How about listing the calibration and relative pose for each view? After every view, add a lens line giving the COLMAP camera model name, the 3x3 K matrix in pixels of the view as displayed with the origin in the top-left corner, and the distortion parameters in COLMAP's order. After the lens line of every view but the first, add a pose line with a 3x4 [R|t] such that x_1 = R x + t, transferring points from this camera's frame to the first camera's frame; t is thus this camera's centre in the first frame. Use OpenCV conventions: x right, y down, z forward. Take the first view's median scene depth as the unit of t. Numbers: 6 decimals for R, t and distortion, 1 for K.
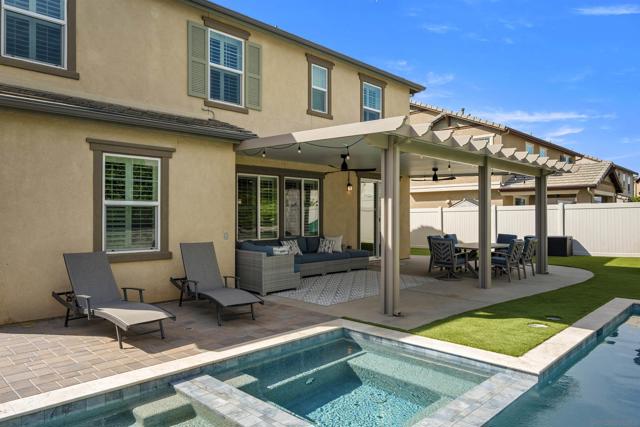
lens RADIAL K [[436.9, 0, 318.6], [0, 436.9, 216.8], [0, 0, 1]] dist [-0.006835, 0.004997]
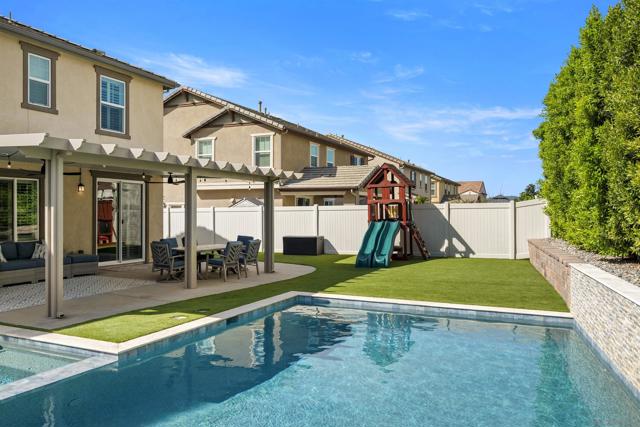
lens RADIAL K [[503.1, 0, 316.1], [0, 503.1, 214.6], [0, 0, 1]] dist [-0.007427, 0.007758]
pose [[0.940754, 0.000789, 0.339089, 0.194260], [-0.002284, 0.999989, 0.004009, -0.016547], [-0.339082, -0.004546, 0.940746, -0.195391]]
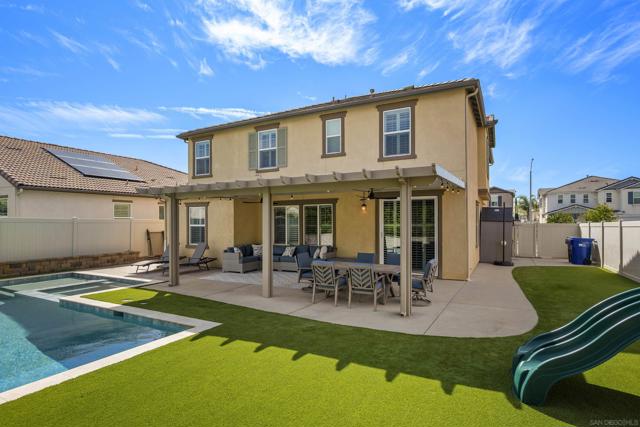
lens RADIAL K [[344.1, 0, 314.8], [0, 344.1, 217.6], [0, 0, 1]] dist [0.001634, 0.001022]
pose [[0.276343, -0.005659, -0.961042, 1.017796], [0.006856, 0.999969, -0.003917, -0.039073], [0.961035, -0.005507, 0.276373, 0.659244]]
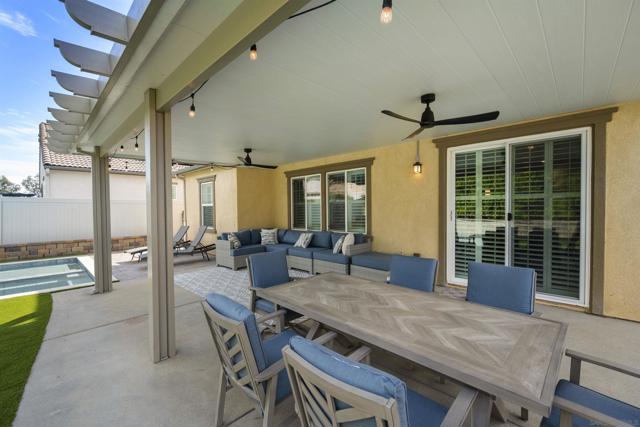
lens RADIAL K [[267.2, 0, 320.7], [0, 267.2, 215.0], [0, 0, 1]] dist [0.002547, 0.000416]
pose [[0.021297, 0.025050, -0.999459, 0.526306], [0.012404, 0.999602, 0.025318, -0.005965], [0.999696, -0.012937, 0.020978, 0.908341]]
